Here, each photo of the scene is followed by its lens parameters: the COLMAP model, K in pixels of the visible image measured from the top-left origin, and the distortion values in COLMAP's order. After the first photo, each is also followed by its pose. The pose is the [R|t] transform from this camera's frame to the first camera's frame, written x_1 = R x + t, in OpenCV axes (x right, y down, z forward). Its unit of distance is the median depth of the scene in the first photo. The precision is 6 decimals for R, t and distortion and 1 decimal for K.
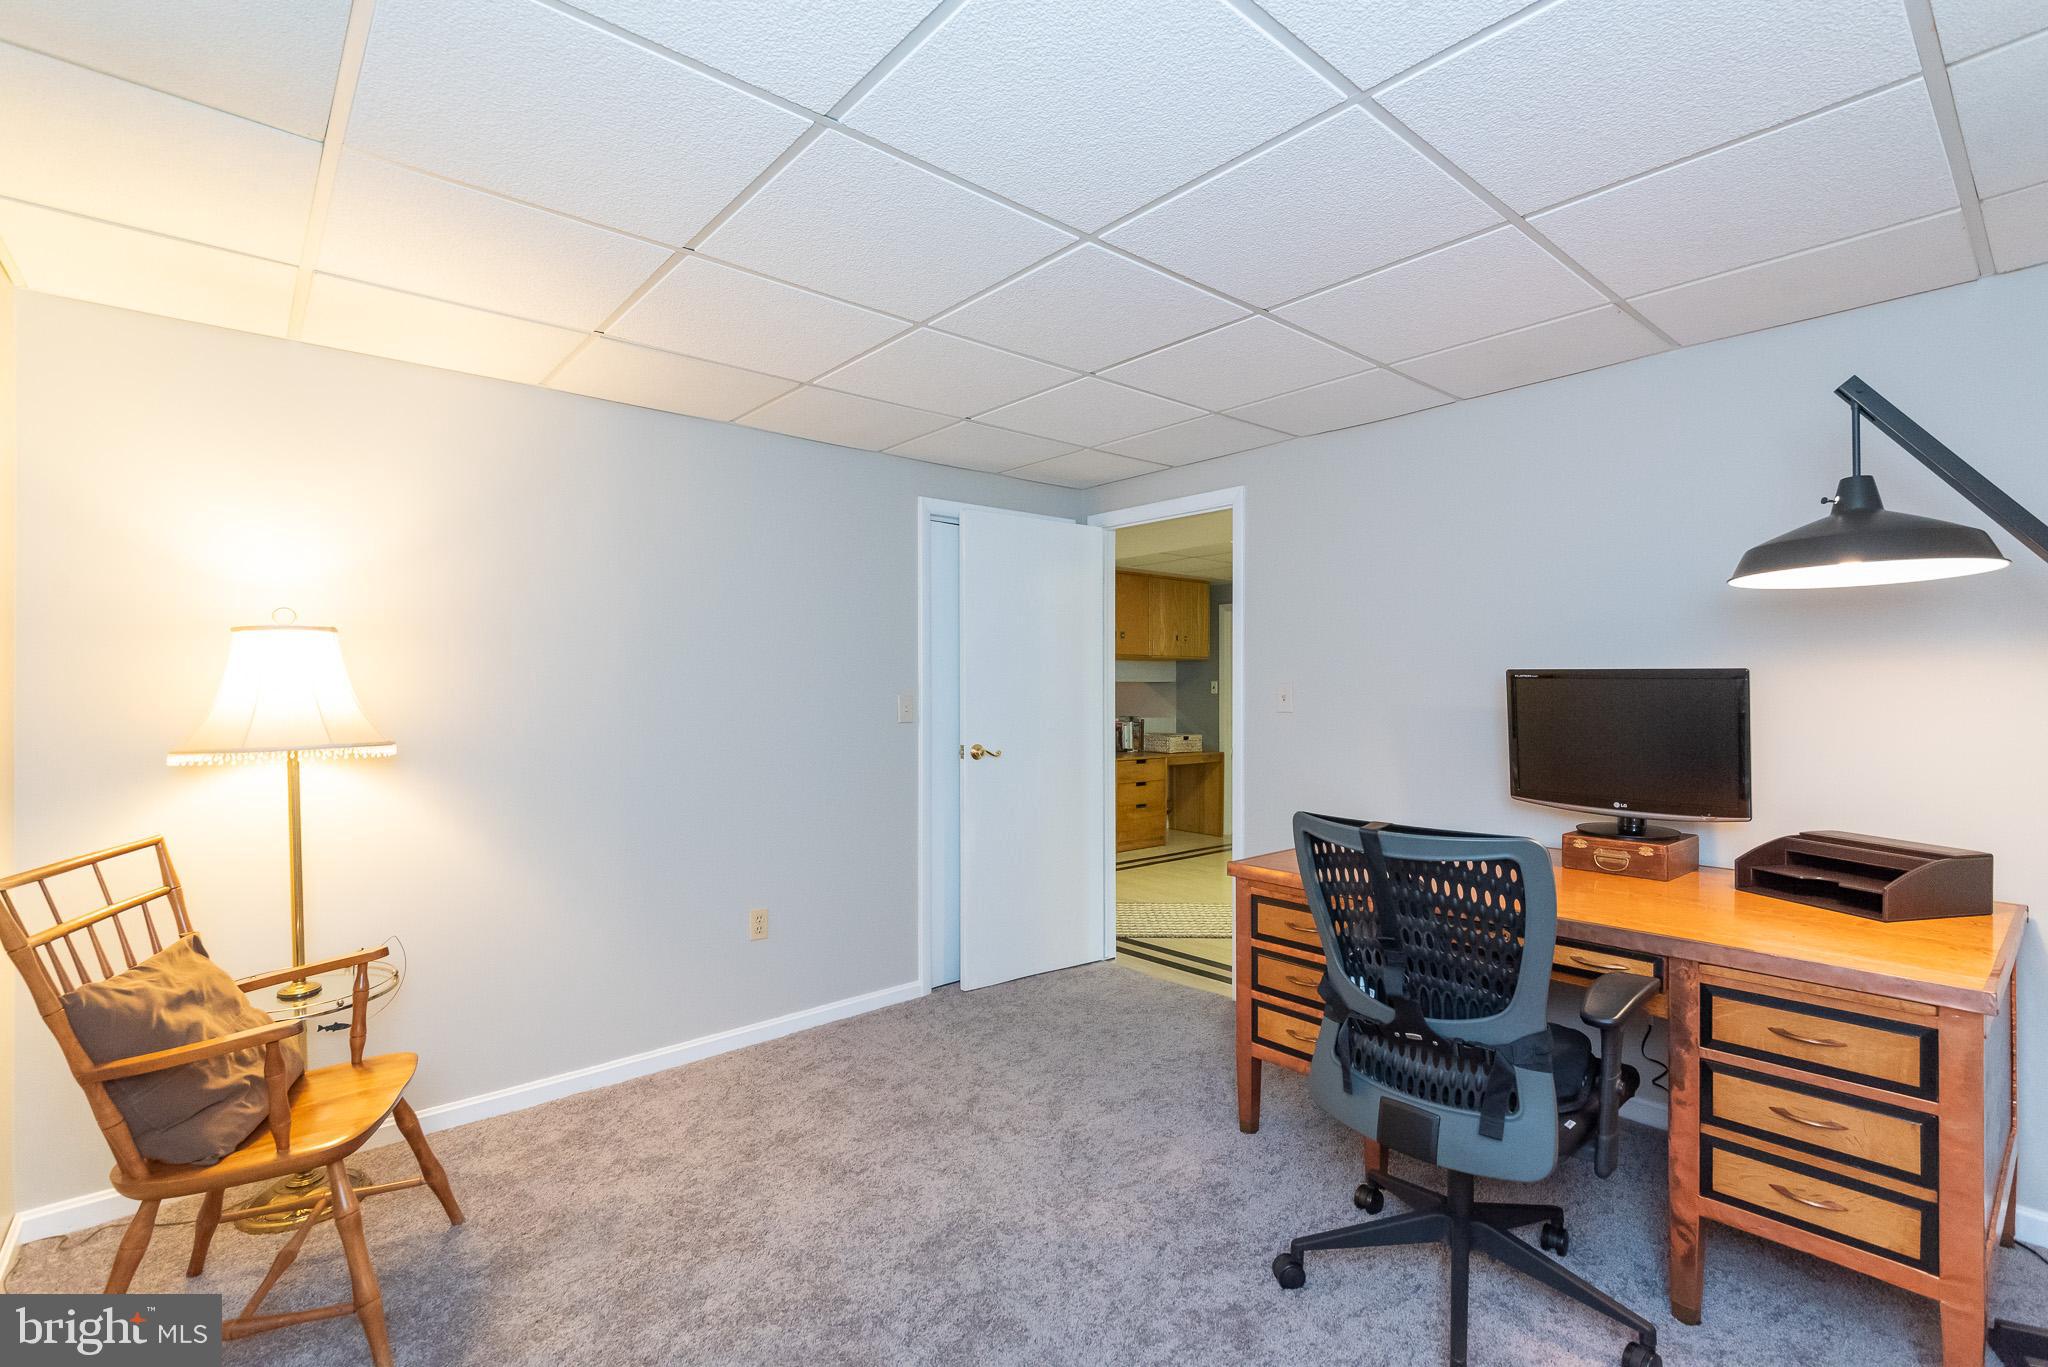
lens RADIAL K [[920.8, 0, 1024.0], [0, 920.8, 683.5], [0, 0, 1]] dist [0.000272, -0.000015]
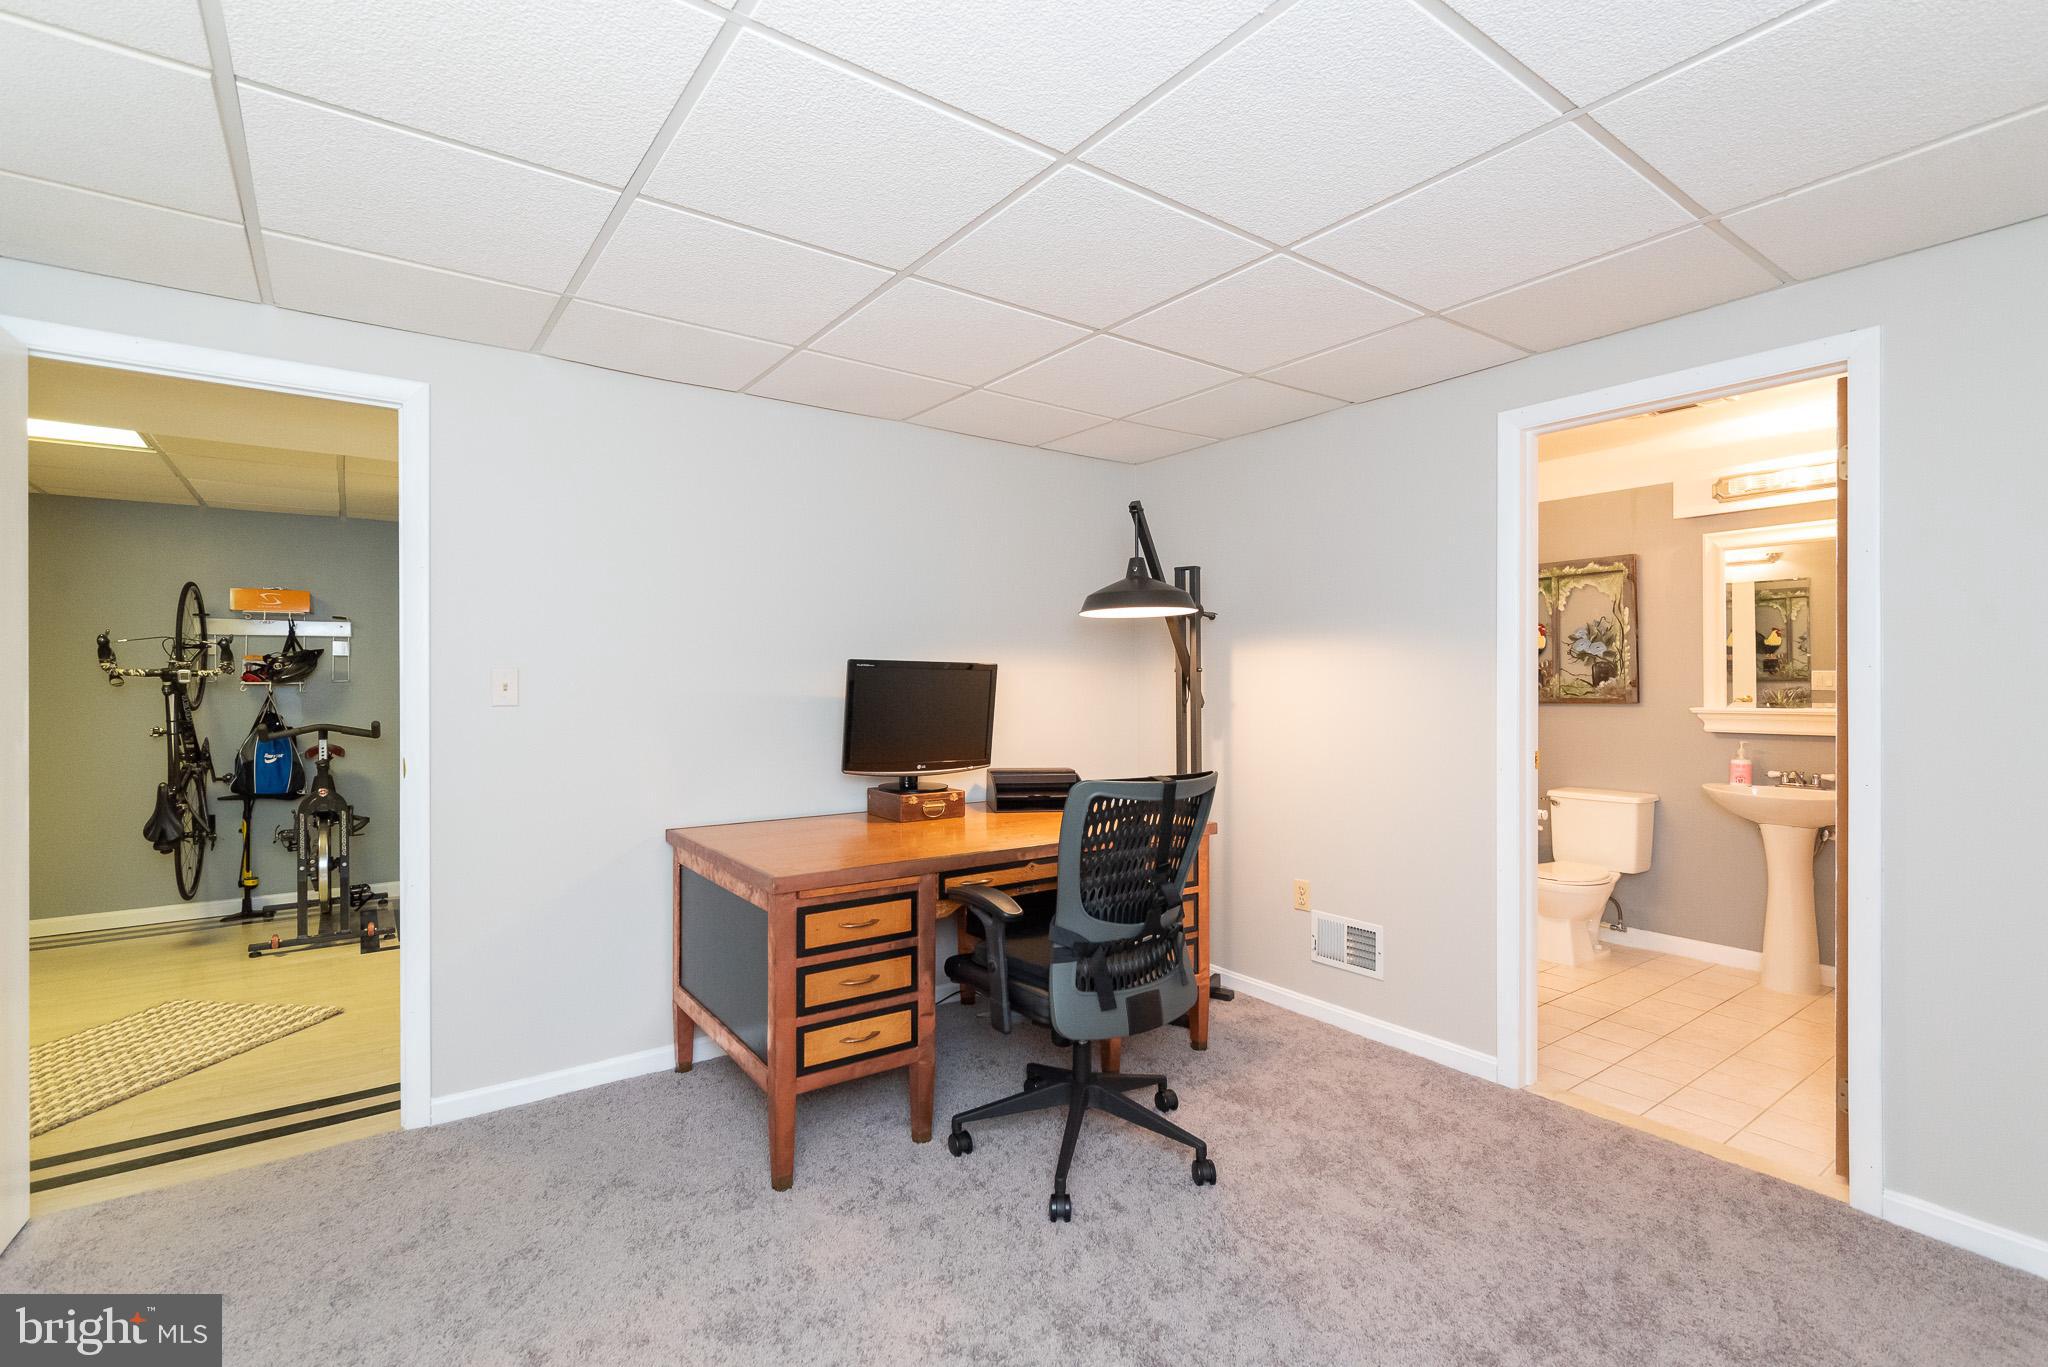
lens RADIAL K [[920.8, 0, 1024.0], [0, 920.8, 683.5], [0, 0, 1]] dist [0.000272, -0.000015]
pose [[0.075820, -0.002987, 0.997117, -0.615005], [-0.009154, 0.999951, 0.003692, 0.009268], [-0.997079, -0.009408, 0.075789, 0.727888]]
